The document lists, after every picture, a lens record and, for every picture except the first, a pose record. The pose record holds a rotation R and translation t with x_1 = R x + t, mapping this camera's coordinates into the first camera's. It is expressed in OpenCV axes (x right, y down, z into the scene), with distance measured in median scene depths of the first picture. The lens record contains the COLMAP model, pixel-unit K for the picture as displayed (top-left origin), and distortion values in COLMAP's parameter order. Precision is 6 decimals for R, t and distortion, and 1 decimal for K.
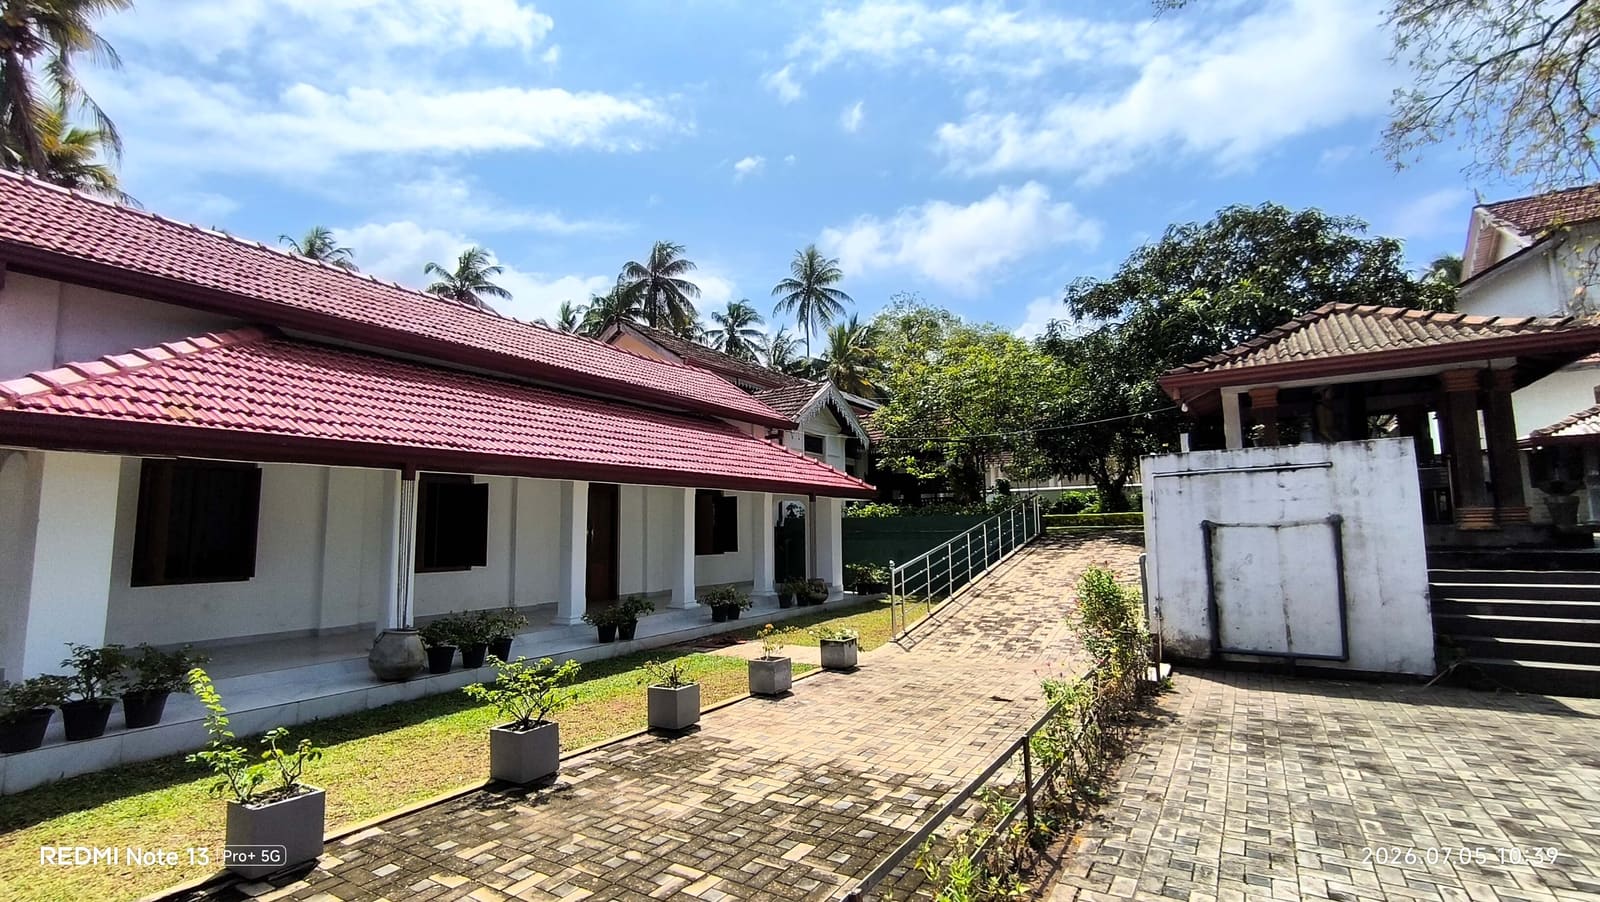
lens RADIAL K [[738.1, 0, 800.0], [0, 738.1, 451.0], [0, 0, 1]] dist [-0.033875, 0.020277]
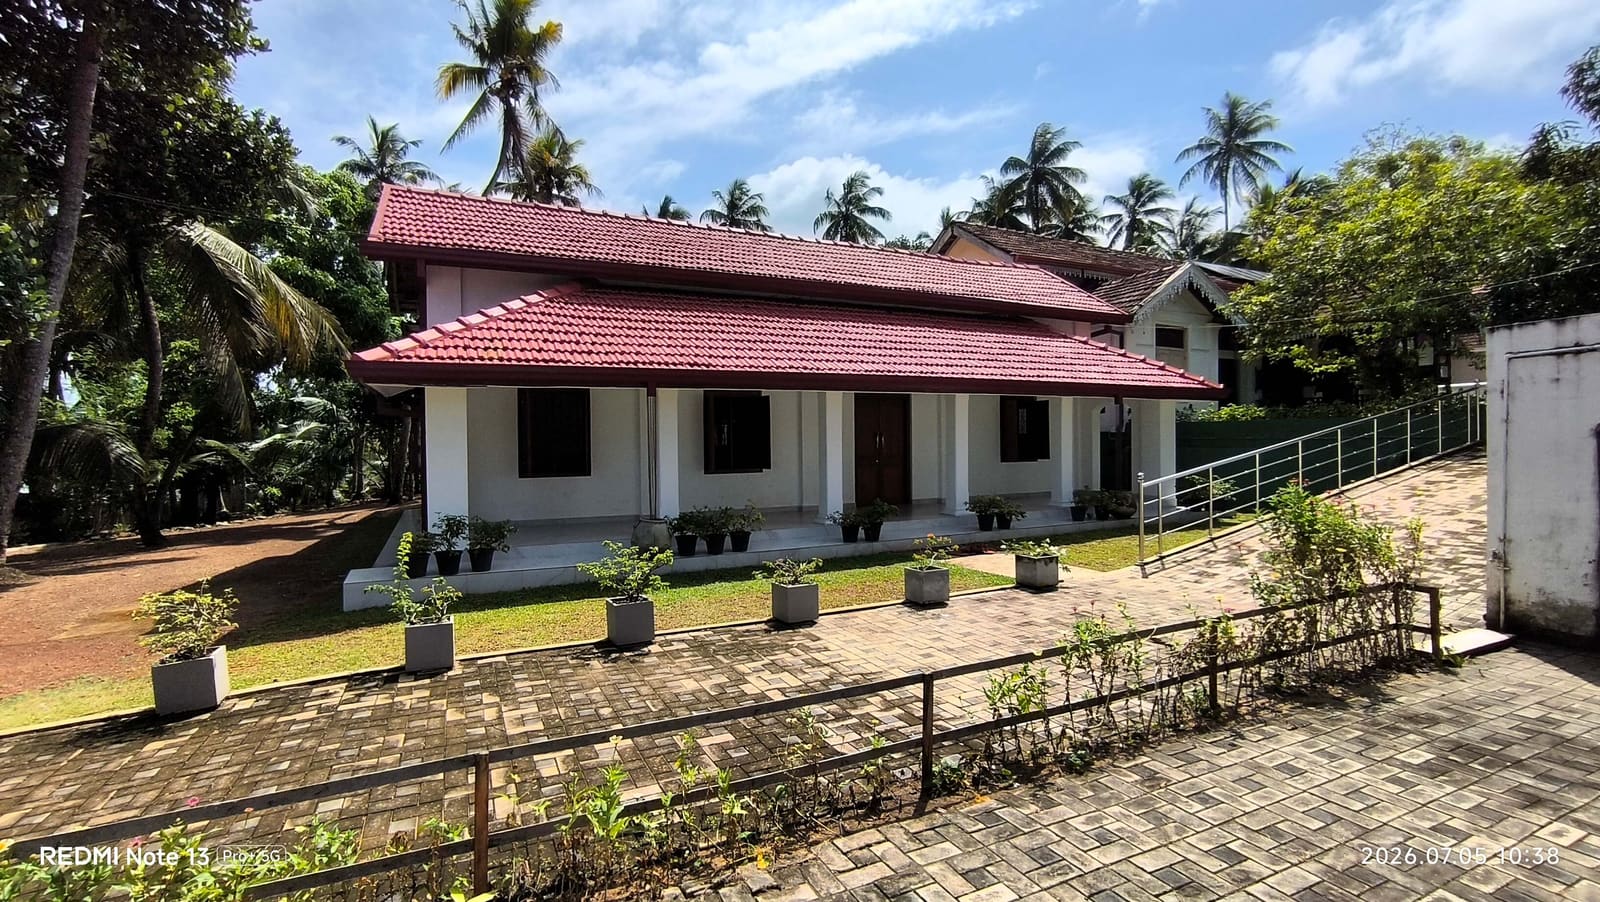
lens RADIAL K [[738.1, 0, 800.0], [0, 738.1, 451.0], [0, 0, 1]] dist [-0.033875, 0.020277]
pose [[0.842708, 0.010215, -0.538273, 0.323059], [0.058148, 0.992244, 0.109865, 0.008992], [0.535221, -0.123884, 0.835578, 0.105821]]
